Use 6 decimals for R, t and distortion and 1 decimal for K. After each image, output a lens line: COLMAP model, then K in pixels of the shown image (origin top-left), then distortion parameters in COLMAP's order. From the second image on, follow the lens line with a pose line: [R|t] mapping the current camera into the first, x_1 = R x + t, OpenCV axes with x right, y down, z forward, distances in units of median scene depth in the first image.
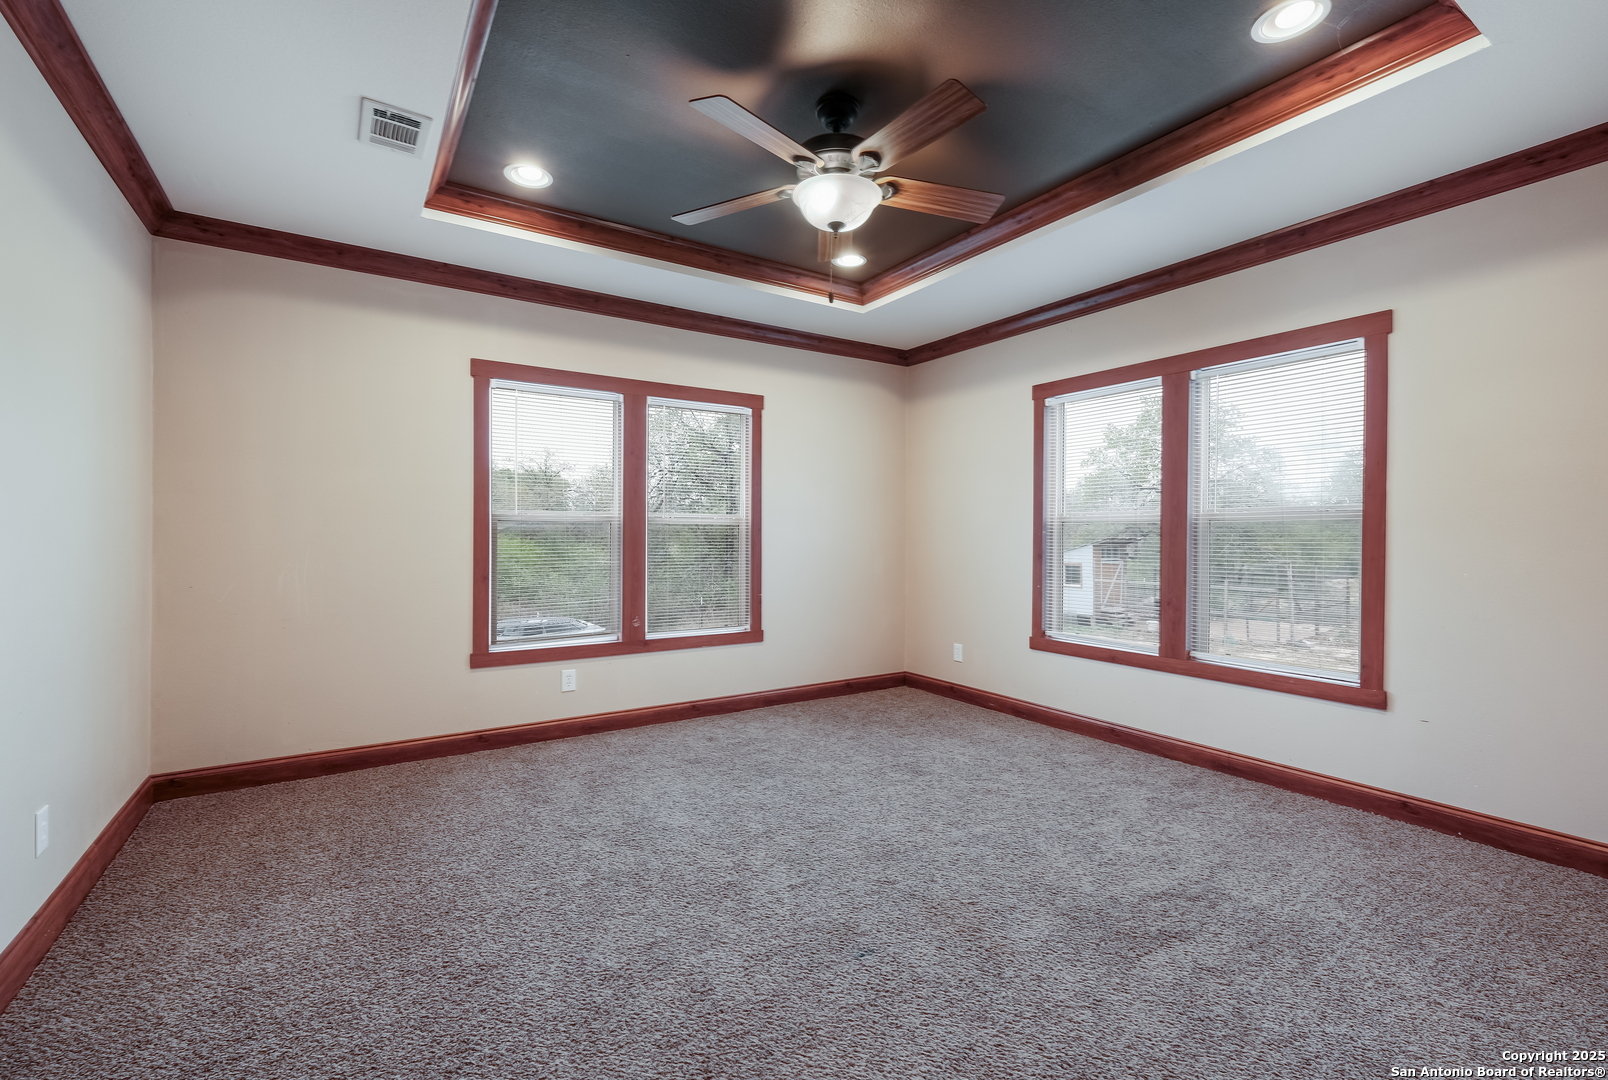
lens RADIAL K [[696.9, 0, 795.7], [0, 696.9, 544.2], [0, 0, 1]] dist [0.000799, 0.000104]
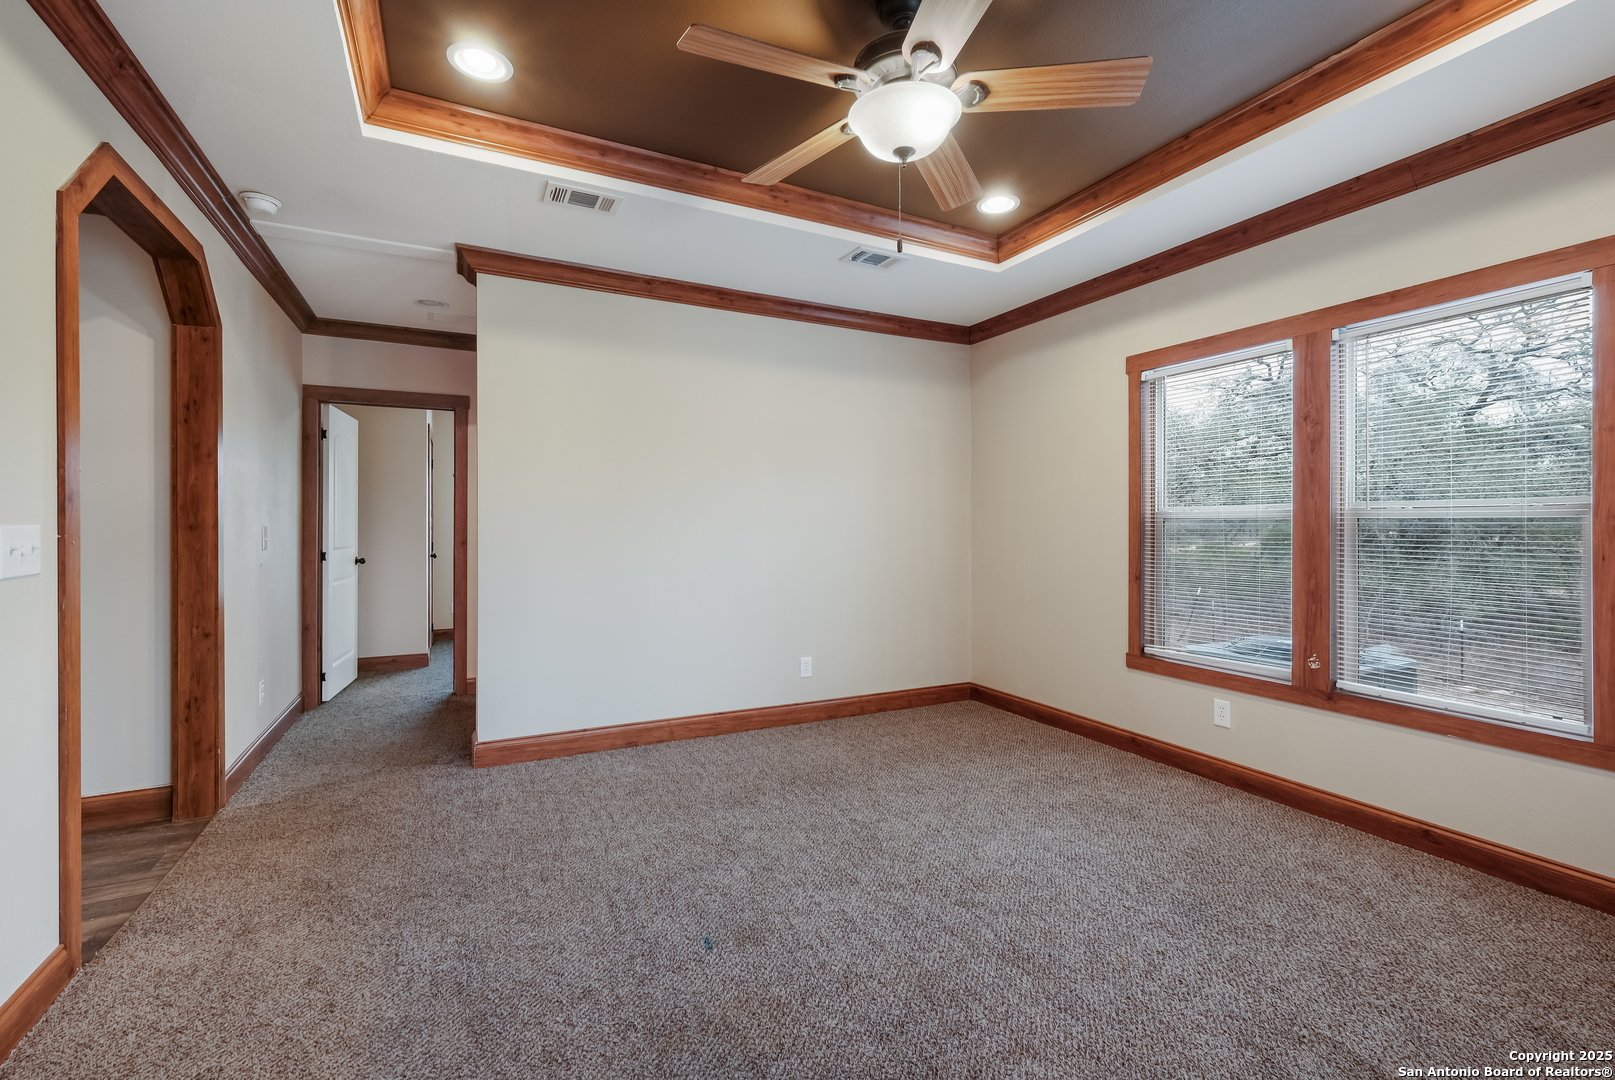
lens RADIAL K [[699.9, 0, 800.8], [0, 699.9, 527.0], [0, 0, 1]] dist [0.000799, 0.000104]
pose [[-0.114322, -0.001107, -0.993443, 0.573204], [-0.012150, 0.999926, 0.000284, -0.016309], [0.993369, 0.012103, -0.114327, 0.637577]]
